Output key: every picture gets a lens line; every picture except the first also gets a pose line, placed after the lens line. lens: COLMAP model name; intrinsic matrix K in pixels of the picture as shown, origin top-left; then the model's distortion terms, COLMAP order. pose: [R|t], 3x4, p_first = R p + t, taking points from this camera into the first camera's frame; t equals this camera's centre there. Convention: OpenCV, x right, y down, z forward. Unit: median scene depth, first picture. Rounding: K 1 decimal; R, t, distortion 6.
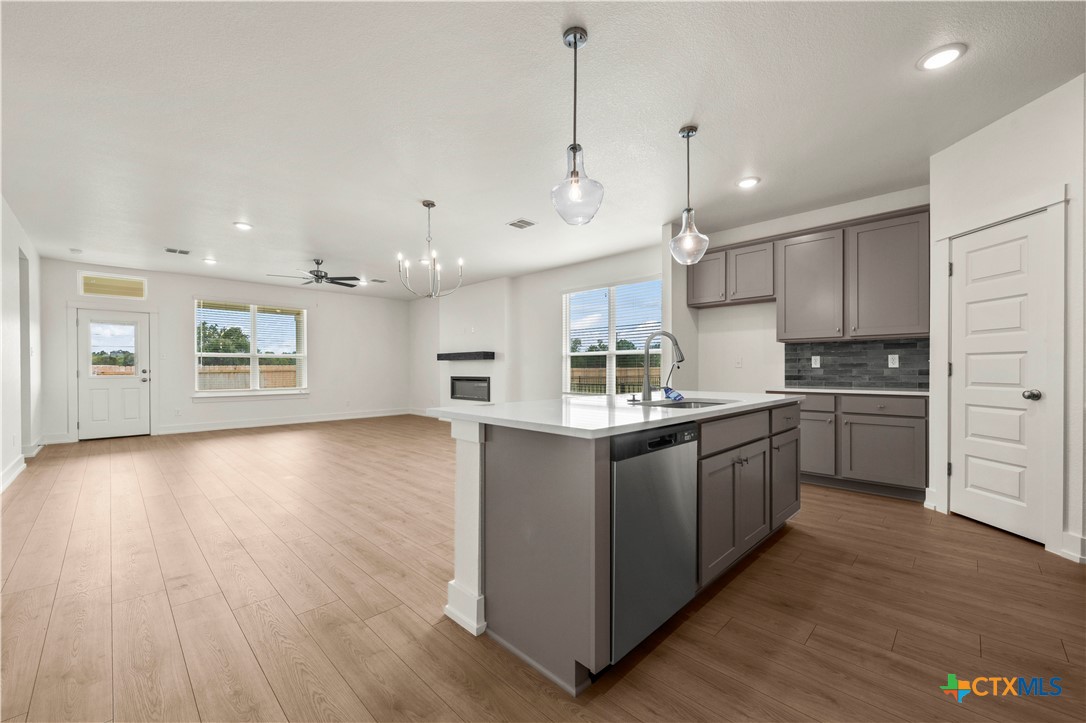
lens RADIAL K [[428.7, 0, 551.7], [0, 428.7, 369.9], [0, 0, 1]] dist [-0.001549, 0.000060]
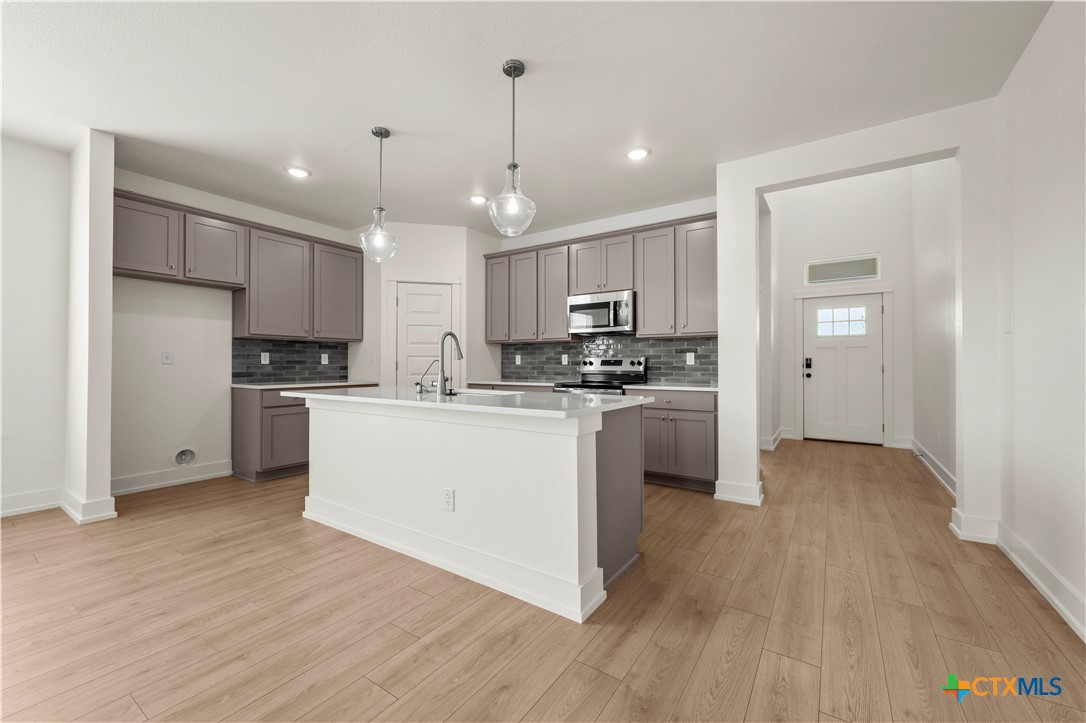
lens RADIAL K [[428.7, 0, 546.9], [0, 428.7, 362.0], [0, 0, 1]] dist [-0.001549, 0.000060]
pose [[-0.178673, 0.008194, 0.983874, -0.667427], [0.003398, 0.999964, -0.007711, -0.000485], [-0.983903, 0.001965, -0.178694, 0.708950]]
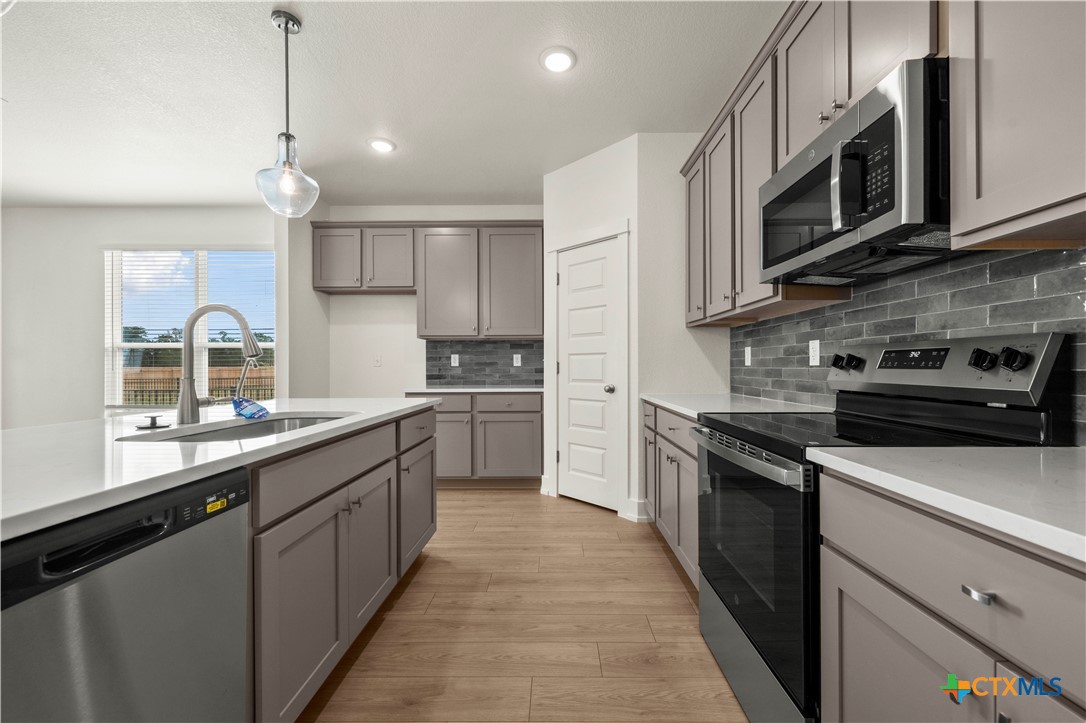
lens RADIAL K [[428.7, 0, 549.6], [0, 428.7, 365.5], [0, 0, 1]] dist [-0.001549, 0.000060]
pose [[0.724563, 0.000961, 0.689208, 0.133444], [0.004312, 0.999973, -0.005928, -0.000758], [-0.689195, 0.007267, 0.724539, 0.192002]]
